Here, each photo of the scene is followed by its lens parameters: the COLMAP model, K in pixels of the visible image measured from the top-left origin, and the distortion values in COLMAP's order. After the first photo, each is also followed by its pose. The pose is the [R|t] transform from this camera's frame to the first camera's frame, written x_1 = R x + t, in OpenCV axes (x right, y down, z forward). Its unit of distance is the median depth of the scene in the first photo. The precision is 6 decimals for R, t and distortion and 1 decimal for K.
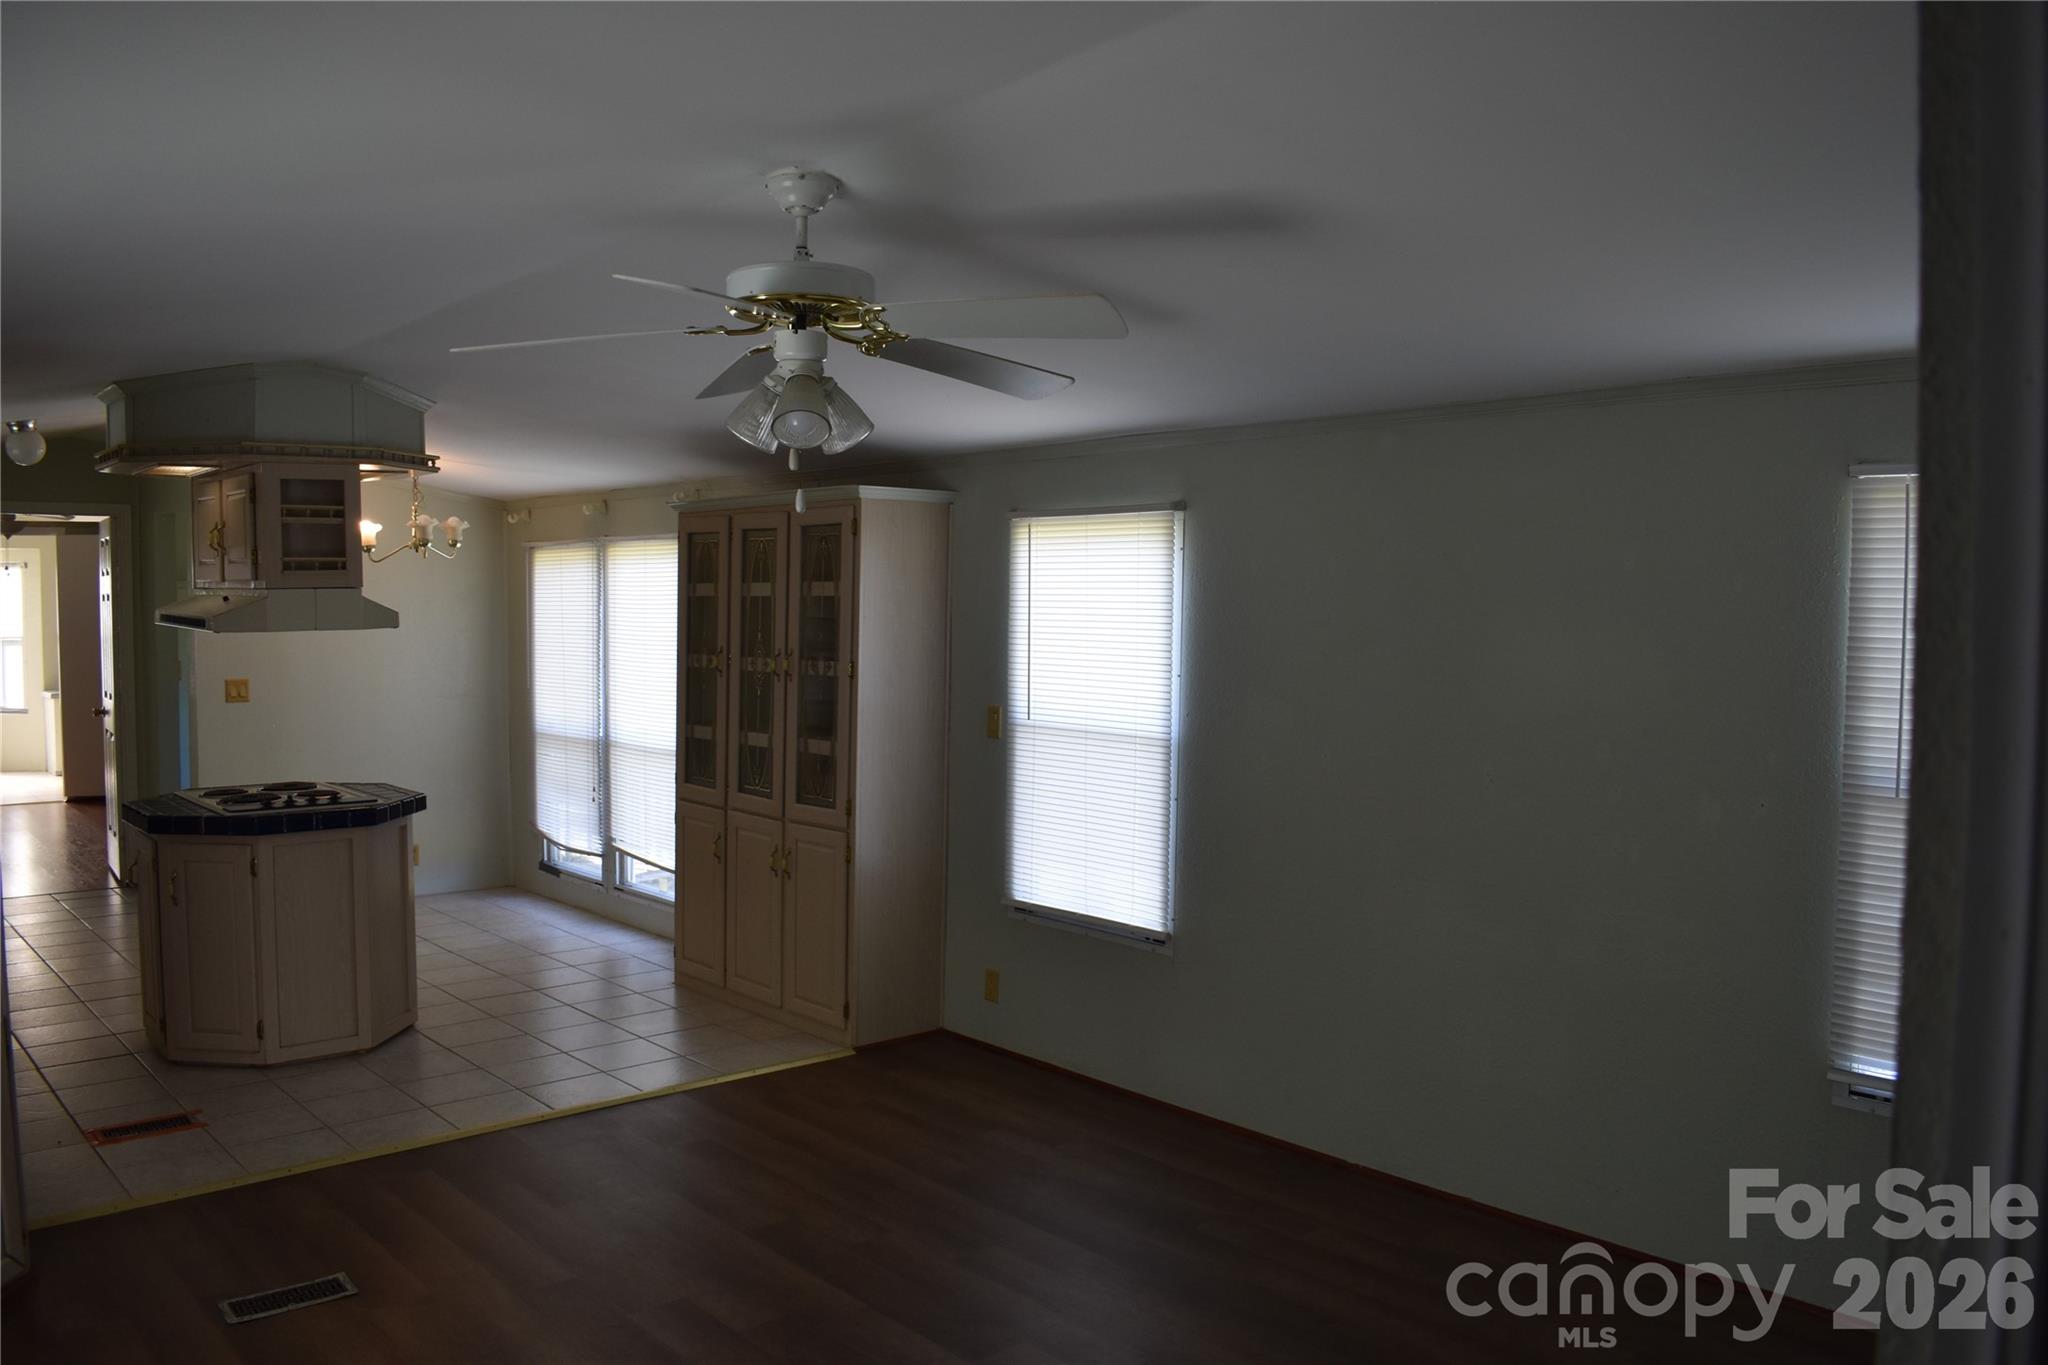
lens RADIAL K [[1596.8, 0, 1030.4], [0, 1596.8, 680.6], [0, 0, 1]] dist [-0.096663, 0.016157]
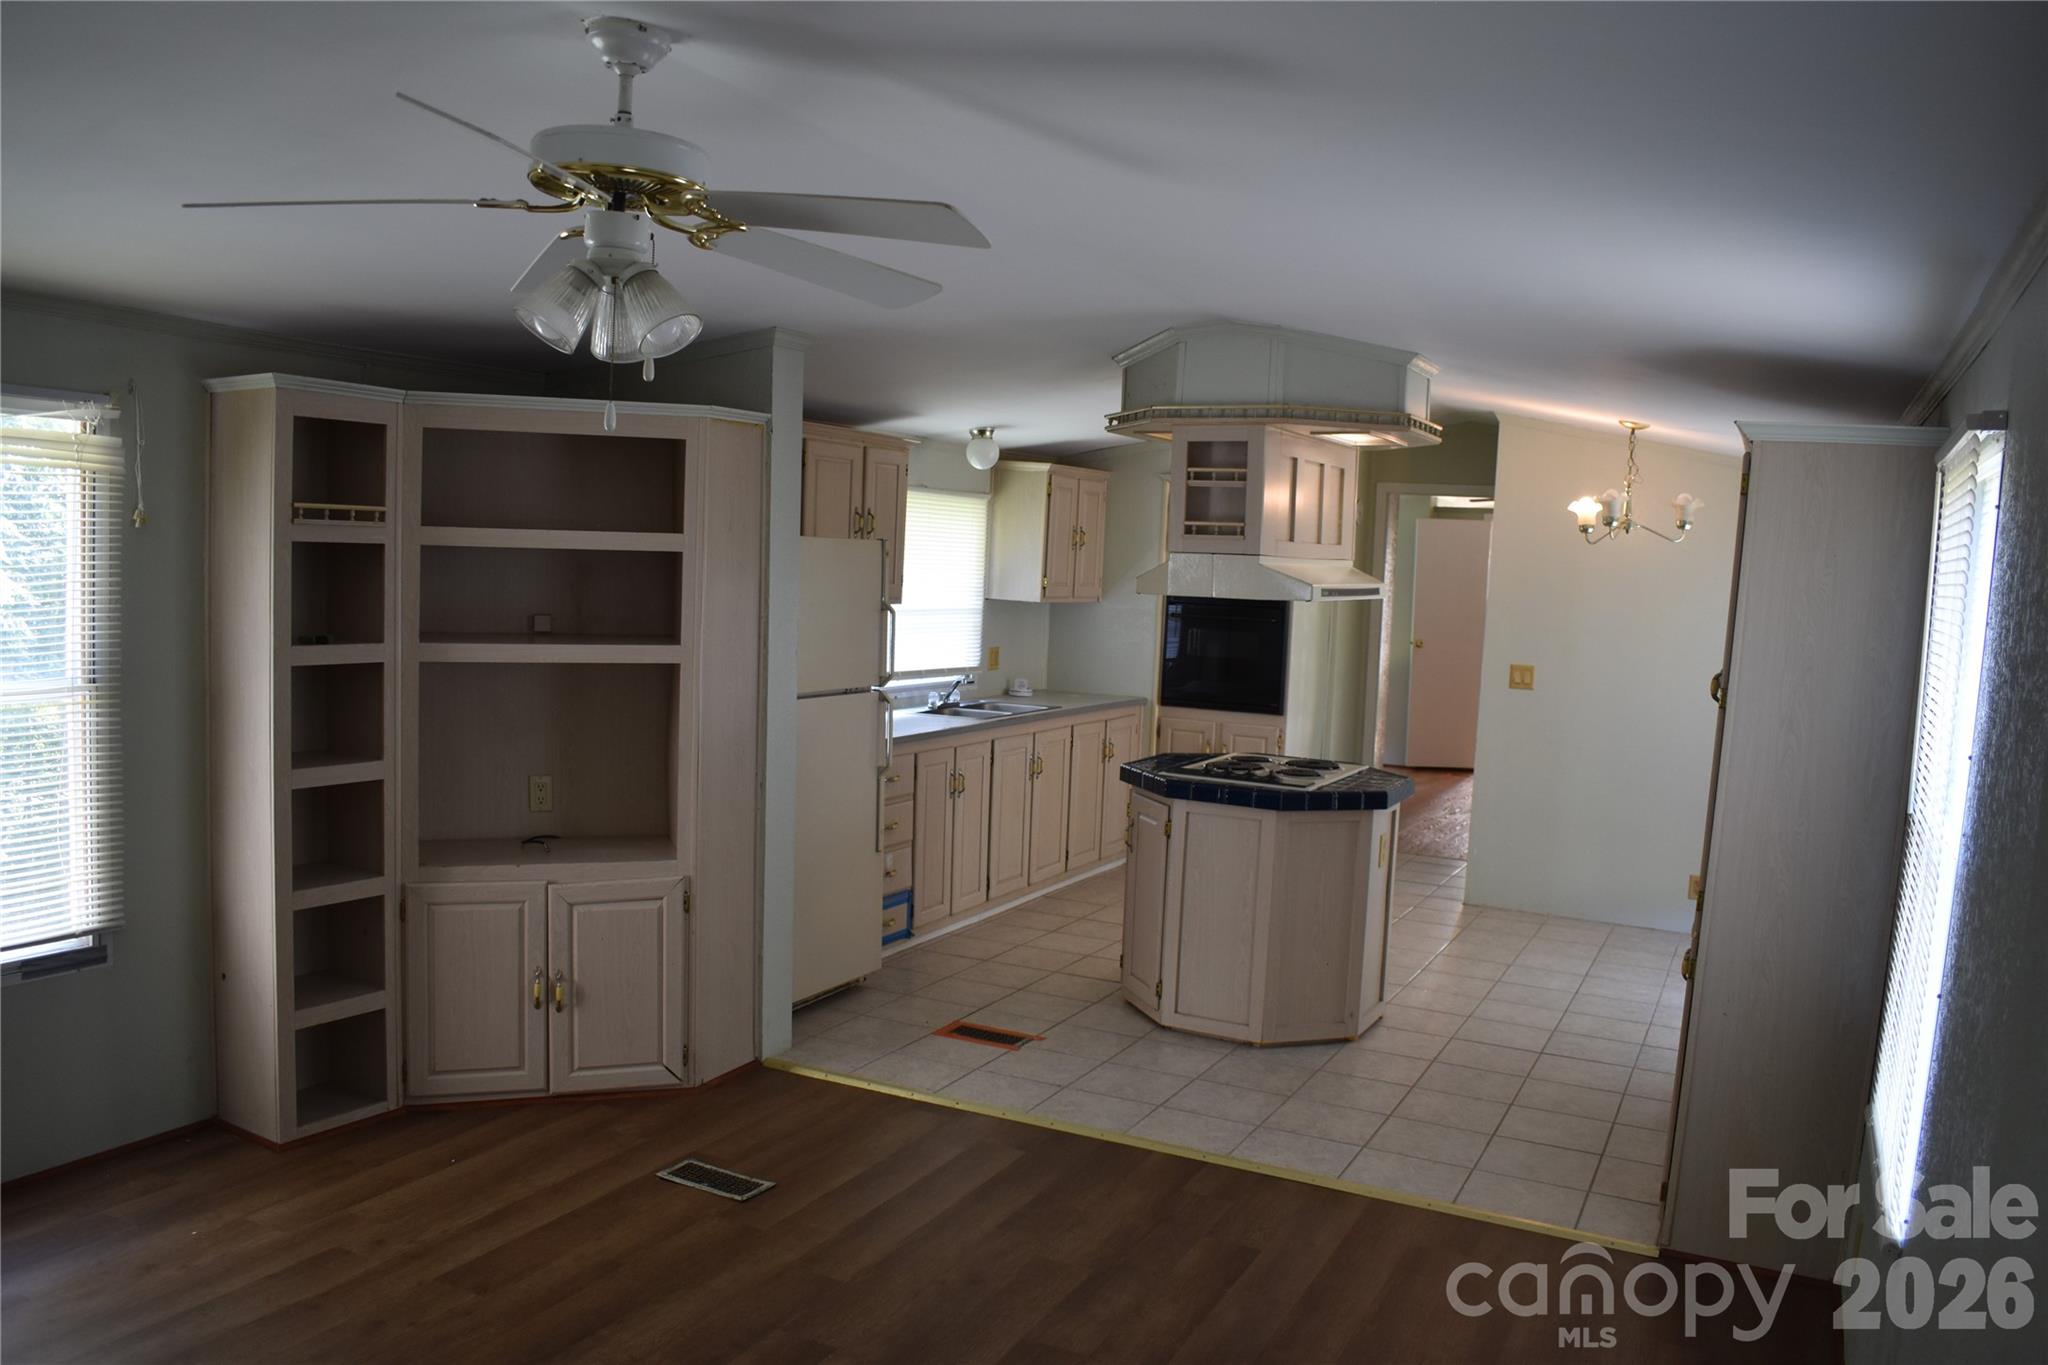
lens RADIAL K [[1596.8, 0, 1030.4], [0, 1596.8, 680.6], [0, 0, 1]] dist [-0.096663, 0.016157]
pose [[0.377667, 0.088262, -0.921725, 0.378191], [-0.095947, 0.993818, 0.055853, -0.022756], [0.920957, 0.067343, 0.383801, 0.471954]]
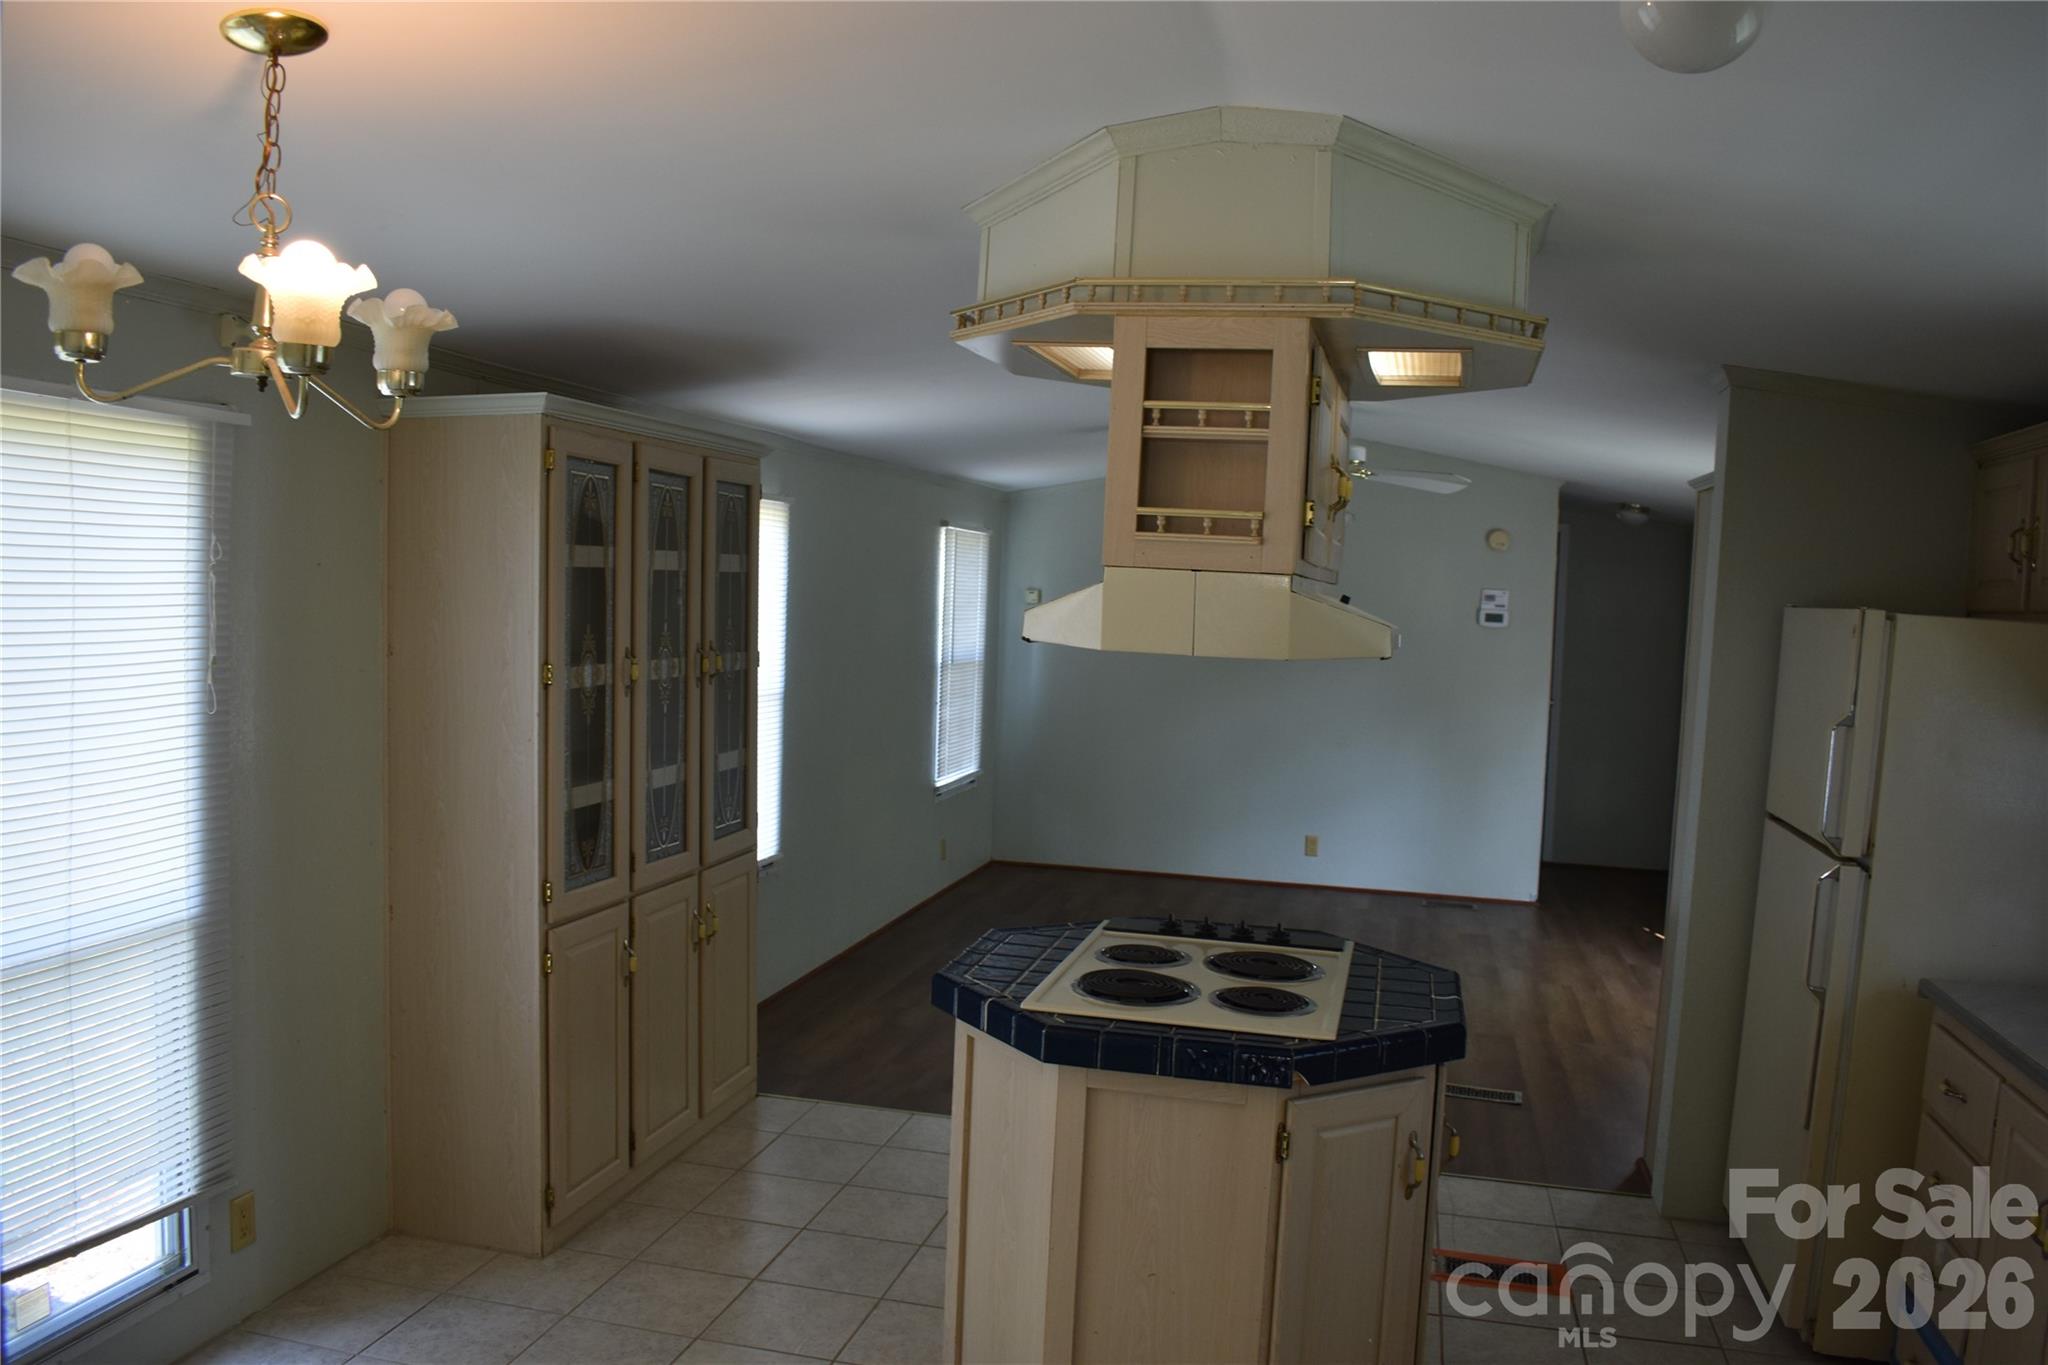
lens RADIAL K [[1570.2, 0, 1031.1], [0, 1570.2, 687.7], [0, 0, 1]] dist [-0.098117, 0.001648]
pose [[-0.572676, -0.078415, 0.816023, -0.866998], [0.002532, 0.995241, 0.097414, -0.071590], [-0.819778, 0.057853, -0.569752, 1.335061]]
